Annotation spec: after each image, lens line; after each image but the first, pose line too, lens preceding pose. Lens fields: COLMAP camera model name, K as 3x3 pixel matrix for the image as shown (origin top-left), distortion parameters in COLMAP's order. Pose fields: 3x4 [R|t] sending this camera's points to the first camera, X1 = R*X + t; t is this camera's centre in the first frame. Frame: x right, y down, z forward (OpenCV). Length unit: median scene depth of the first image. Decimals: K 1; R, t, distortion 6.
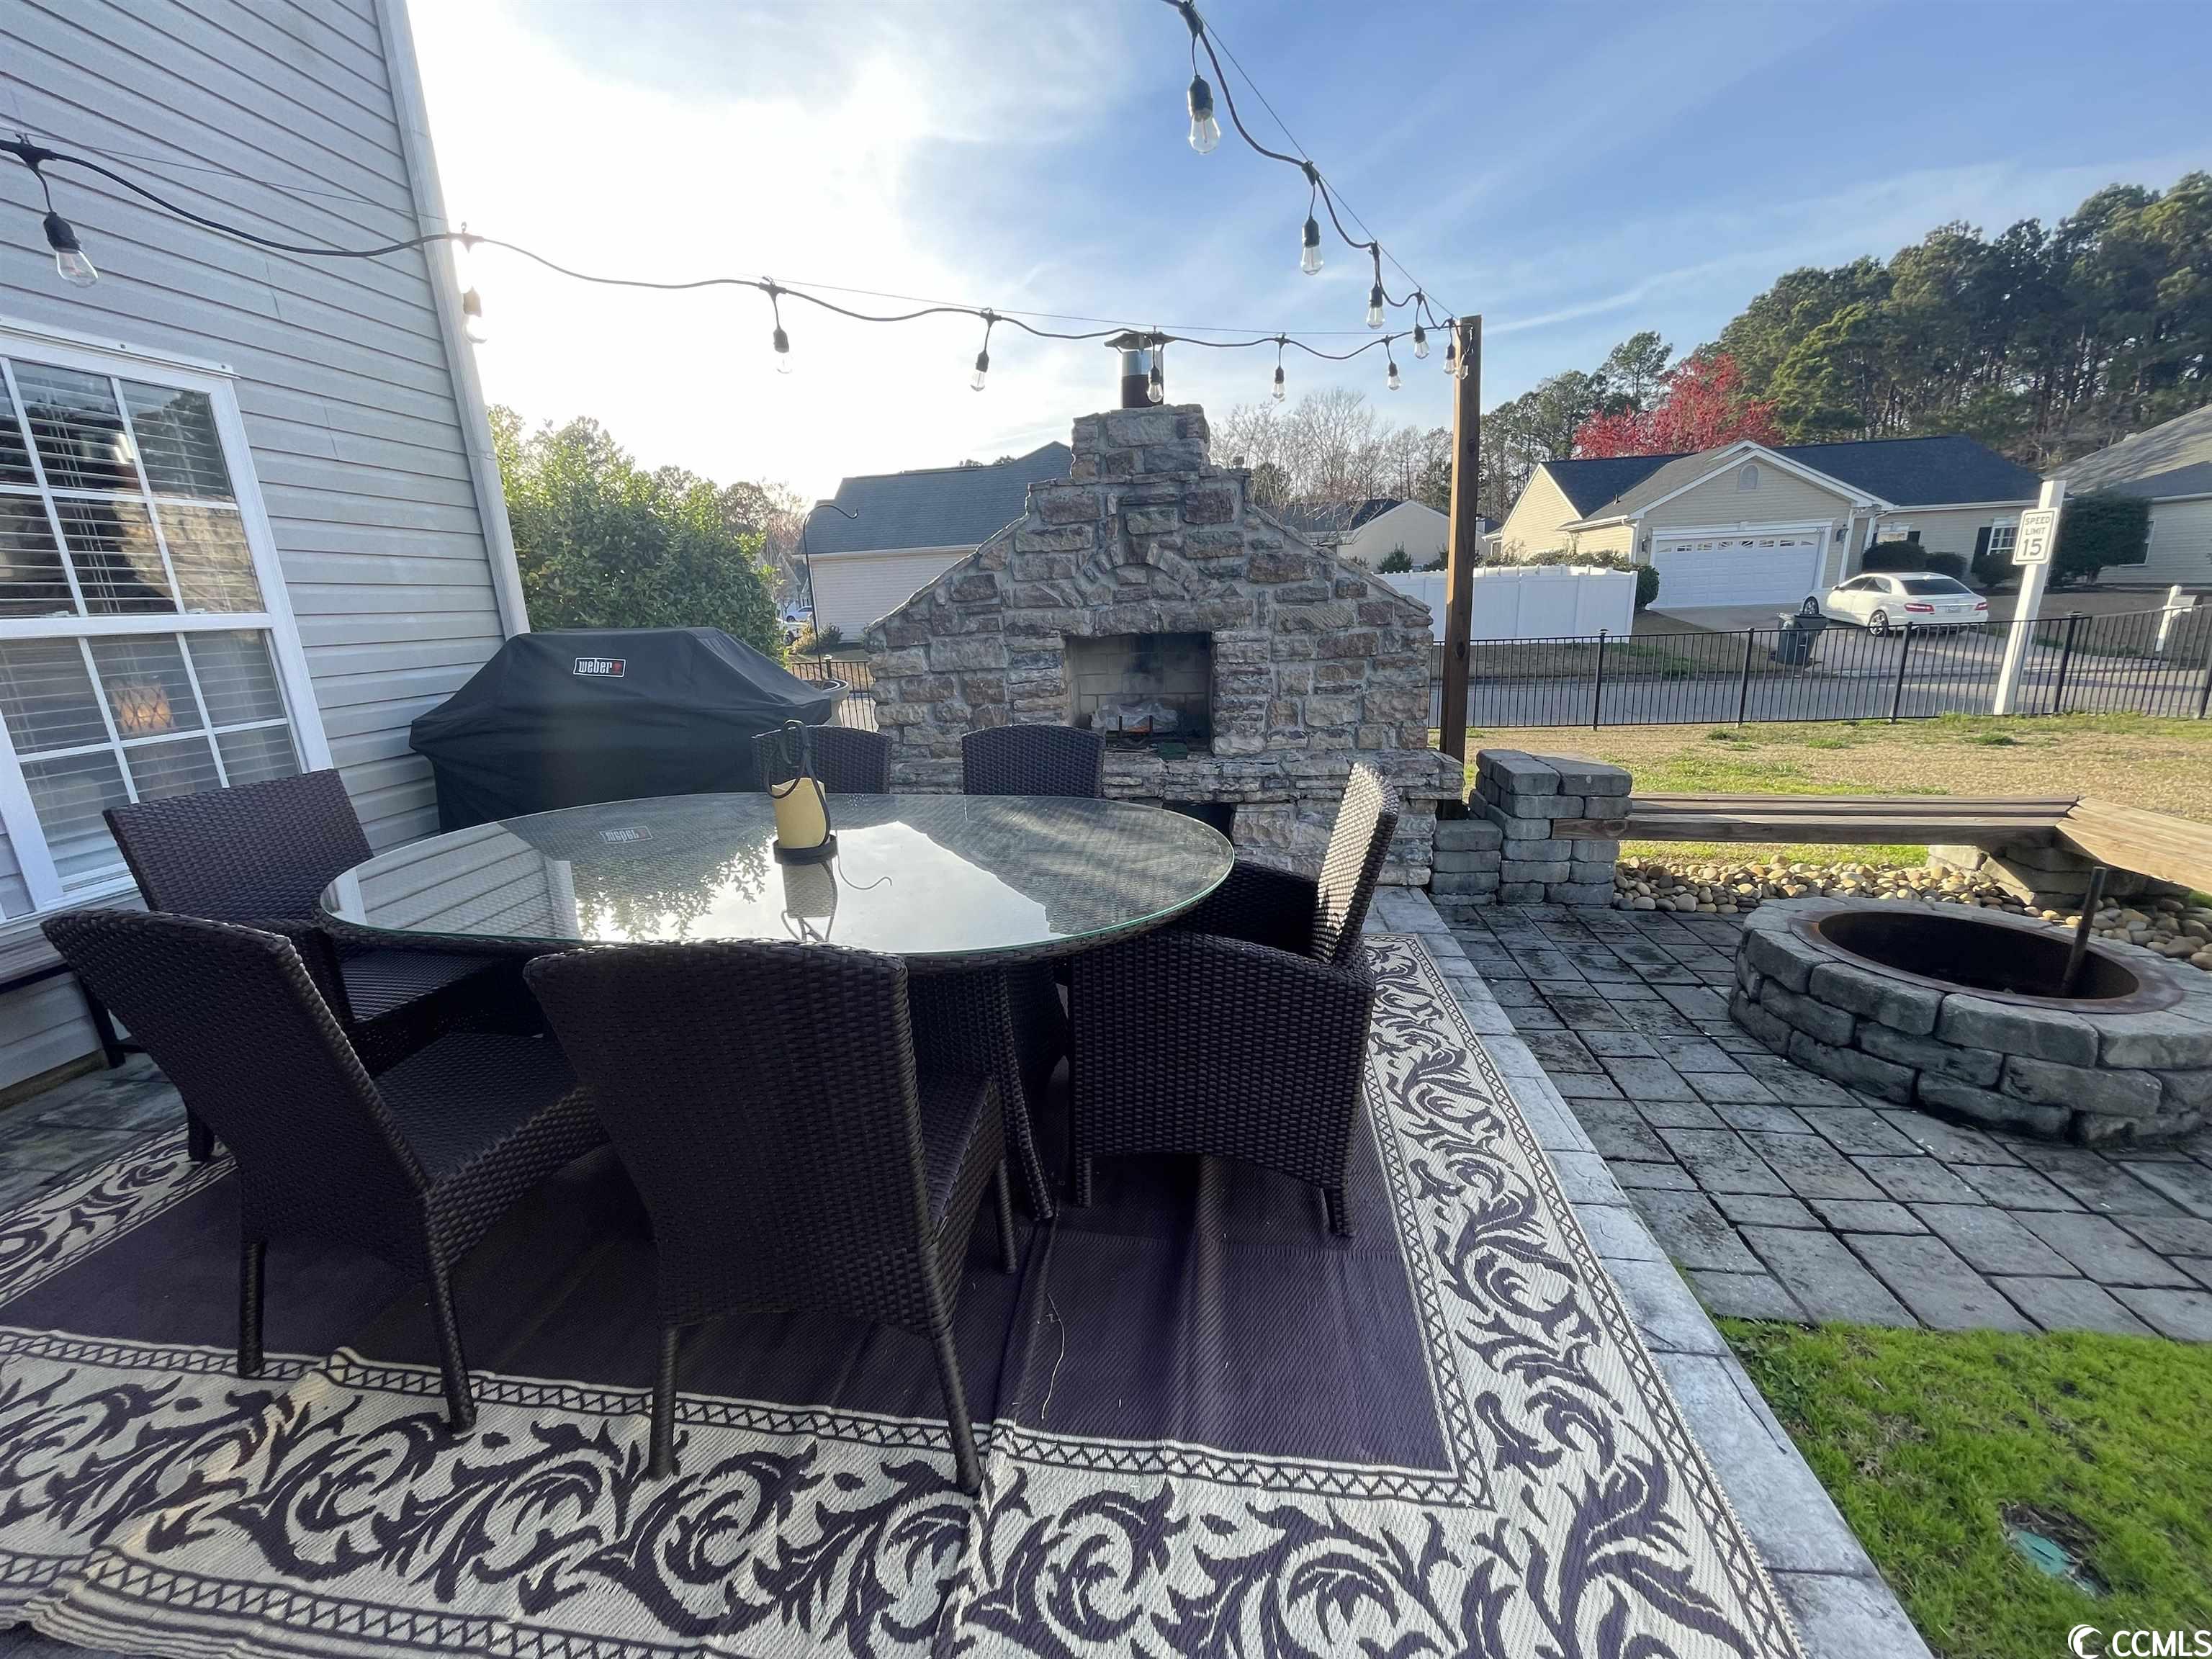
lens RADIAL K [[902.1, 0, 1085.5], [0, 902.1, 833.0], [0, 0, 1]] dist [-0.000245, 0.000575]
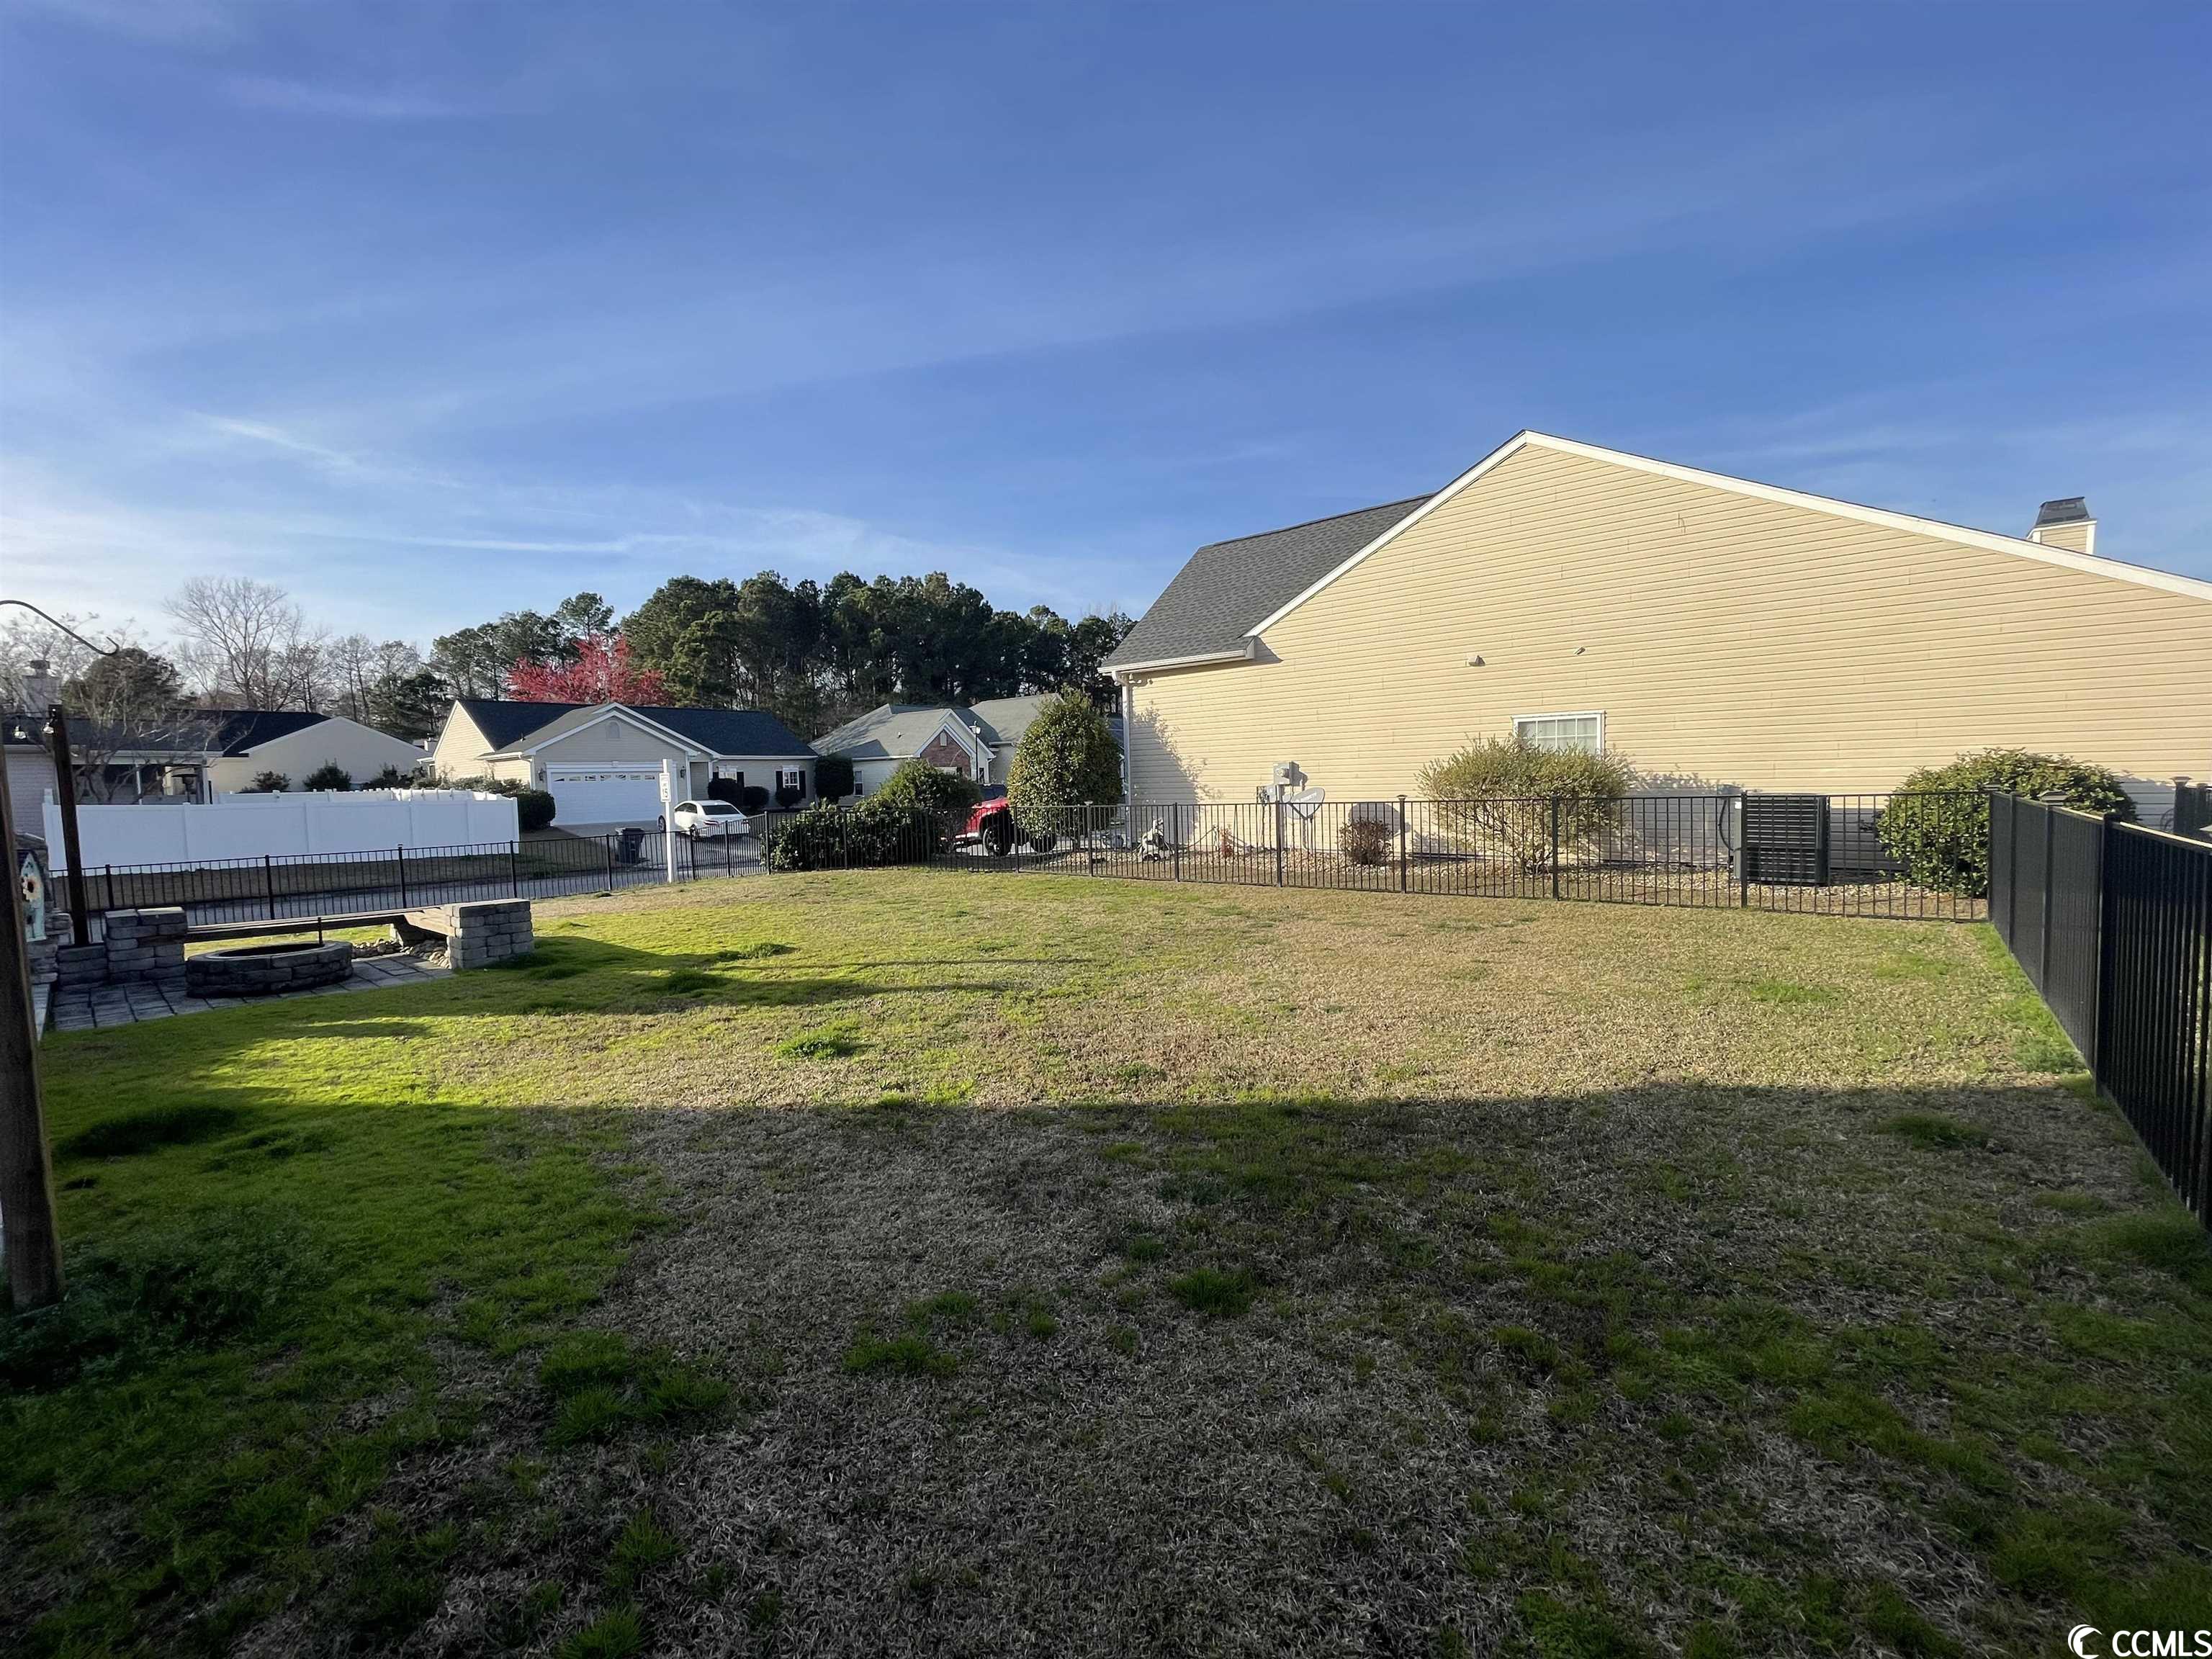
lens RADIAL K [[902.1, 0, 1085.5], [0, 902.1, 833.0], [0, 0, 1]] dist [-0.000245, 0.000575]
pose [[0.554252, -0.020155, 0.832105, 0.000414], [0.210561, 0.970585, -0.116742, 0.033583], [-0.805276, 0.239913, 0.542192, -0.143808]]
